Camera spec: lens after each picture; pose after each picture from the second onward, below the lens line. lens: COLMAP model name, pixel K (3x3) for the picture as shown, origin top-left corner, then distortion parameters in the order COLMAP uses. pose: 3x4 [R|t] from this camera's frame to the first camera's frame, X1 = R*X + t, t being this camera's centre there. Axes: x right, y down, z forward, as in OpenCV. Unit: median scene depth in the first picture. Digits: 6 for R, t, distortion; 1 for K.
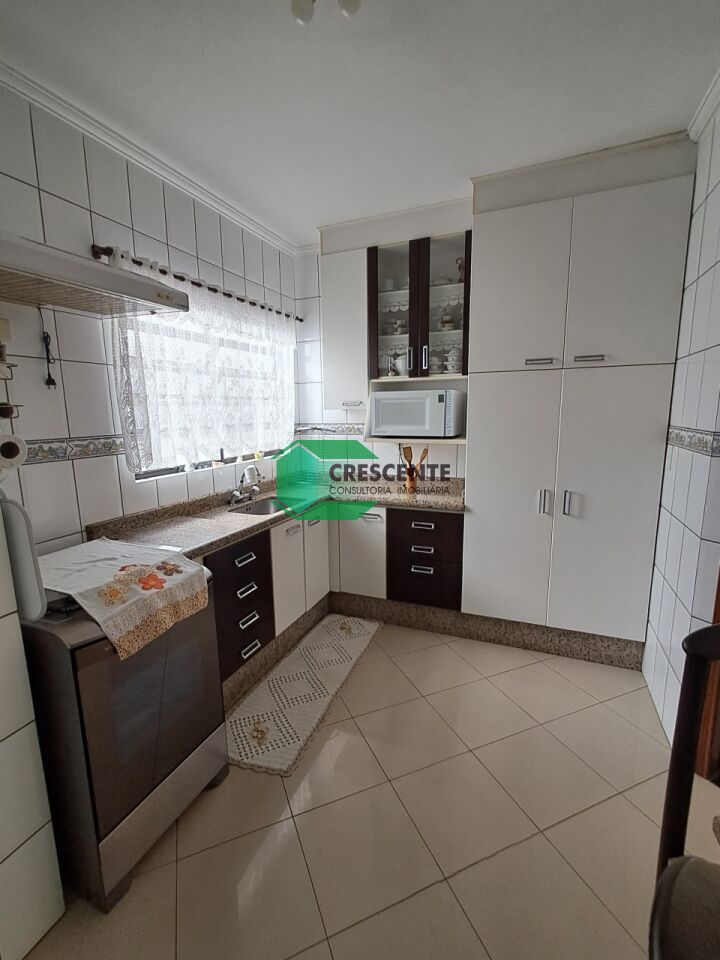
lens RADIAL K [[437.1, 0, 350.2], [0, 437.1, 482.9], [0, 0, 1]] dist [-0.007550, 0.001470]
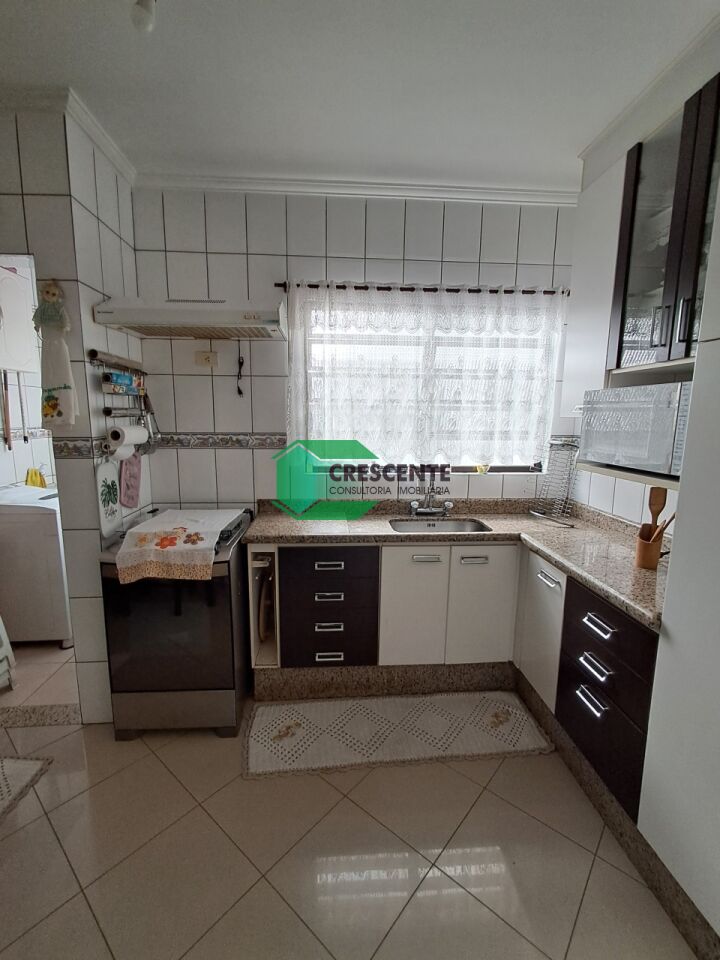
lens RADIAL K [[437.1, 0, 349.8], [0, 437.1, 482.1], [0, 0, 1]] dist [-0.007550, 0.001470]
pose [[0.449116, 0.156611, -0.879641, 0.617724], [-0.157046, 0.983027, 0.094835, -0.111351], [0.879563, 0.095553, 0.466088, 0.555898]]
